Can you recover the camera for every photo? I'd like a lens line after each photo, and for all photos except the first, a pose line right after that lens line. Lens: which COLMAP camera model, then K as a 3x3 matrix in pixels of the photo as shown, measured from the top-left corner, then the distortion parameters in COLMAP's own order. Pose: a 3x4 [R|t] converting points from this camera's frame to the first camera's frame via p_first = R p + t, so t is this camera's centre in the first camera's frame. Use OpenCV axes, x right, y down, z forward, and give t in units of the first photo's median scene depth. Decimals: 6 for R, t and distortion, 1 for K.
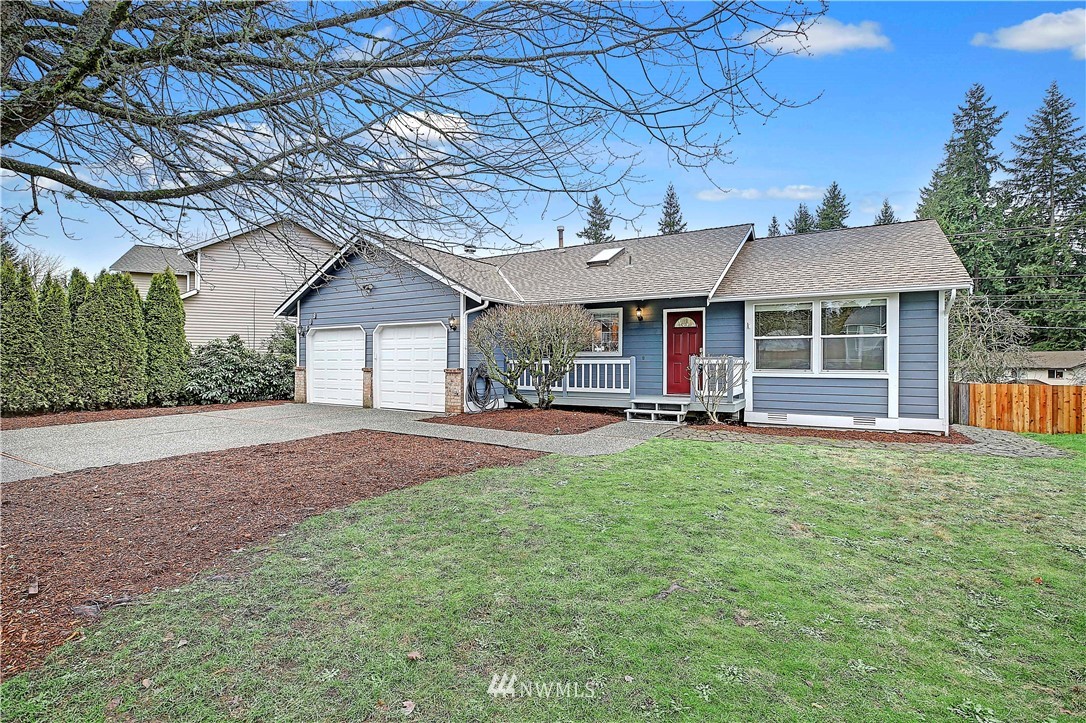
lens RADIAL K [[491.9, 0, 544.9], [0, 491.9, 361.3], [0, 0, 1]] dist [-0.035422, 0.011534]
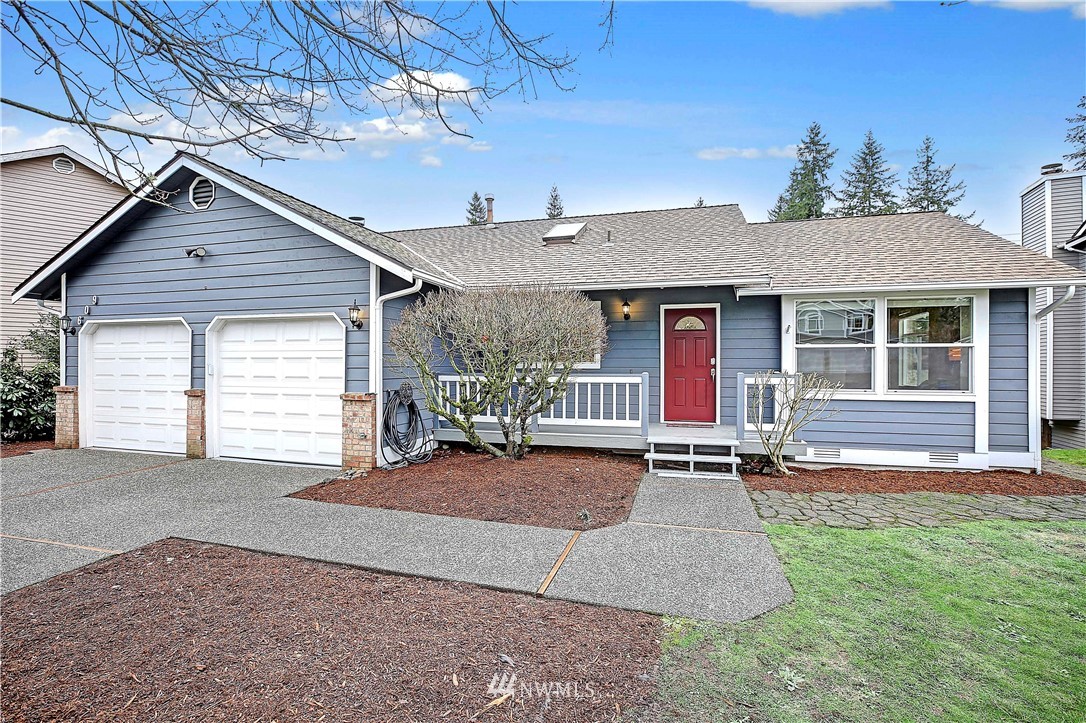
lens RADIAL K [[491.9, 0, 544.9], [0, 491.9, 361.3], [0, 0, 1]] dist [-0.035422, 0.011534]
pose [[0.966566, 0.000974, 0.256417, -0.109786], [0.000074, 0.999992, -0.004078, -0.019231], [-0.256419, 0.003960, 0.966558, 0.343920]]
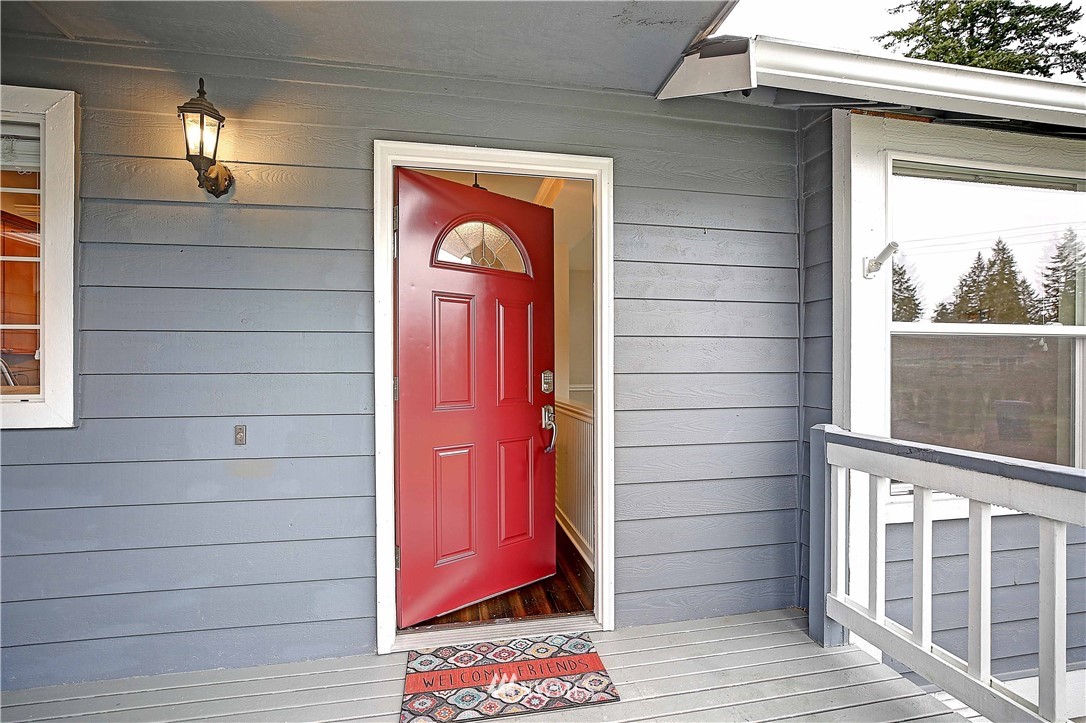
lens RADIAL K [[491.9, 0, 544.9], [0, 491.9, 361.3], [0, 0, 1]] dist [-0.035422, 0.011534]
pose [[0.747193, 0.000691, 0.664607, 0.175387], [0.001478, 0.999995, -0.002701, -0.030162], [-0.664606, 0.003001, 0.747188, 0.841603]]
